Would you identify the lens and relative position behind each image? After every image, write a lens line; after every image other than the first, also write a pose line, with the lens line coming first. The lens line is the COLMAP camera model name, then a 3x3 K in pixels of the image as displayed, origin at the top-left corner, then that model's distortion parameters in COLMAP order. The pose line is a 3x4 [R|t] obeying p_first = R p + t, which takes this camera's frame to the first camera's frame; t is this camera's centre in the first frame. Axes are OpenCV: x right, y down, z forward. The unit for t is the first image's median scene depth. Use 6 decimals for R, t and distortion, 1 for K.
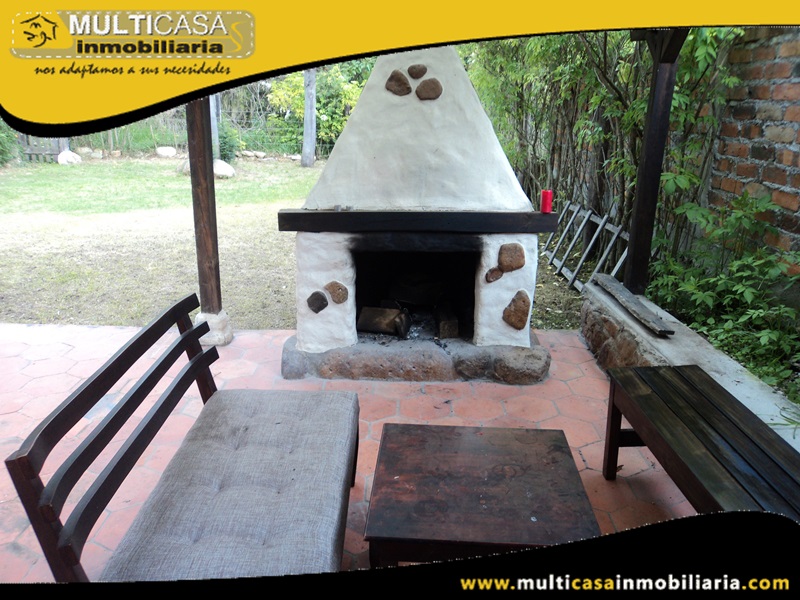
lens RADIAL K [[644.6, 0, 399.7], [0, 644.6, 294.6], [0, 0, 1]] dist [-0.029034, 0.036394]
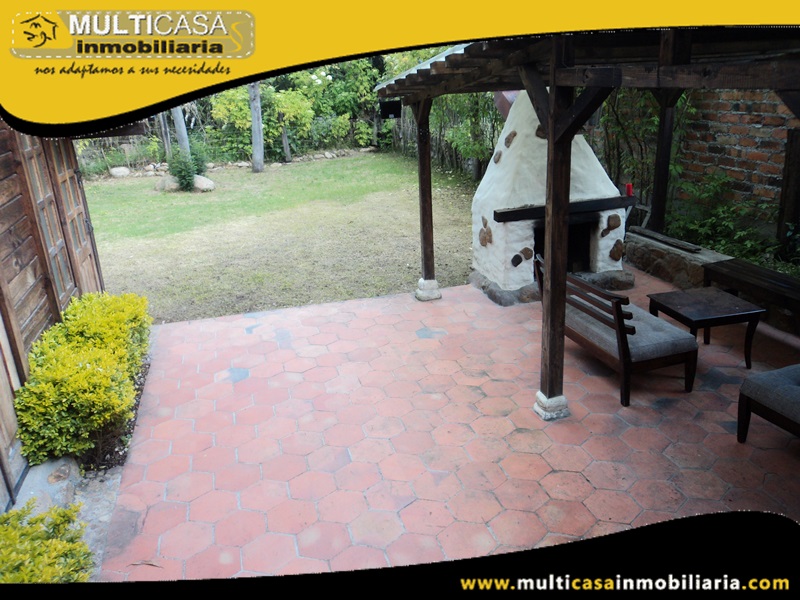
lens RADIAL K [[644.6, 0, 400.1], [0, 644.6, 300.5], [0, 0, 1]] dist [-0.029034, 0.036394]
pose [[0.963795, -0.149657, 0.220687, -0.694839], [0.141158, 0.988520, 0.053883, -0.016465], [-0.226217, -0.020781, 0.973855, -0.535381]]
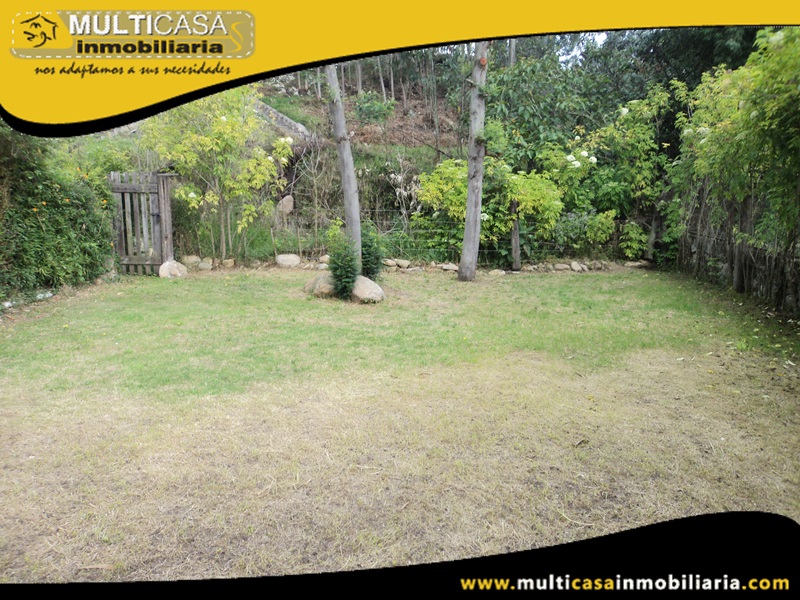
lens RADIAL K [[644.6, 0, 399.8], [0, 644.6, 295.4], [0, 0, 1]] dist [-0.029034, 0.036394]
pose [[0.989851, 0.008017, -0.141880, -0.422707], [-0.026835, 0.990990, -0.131222, -0.292691], [0.139550, 0.133697, 0.981148, 0.898334]]
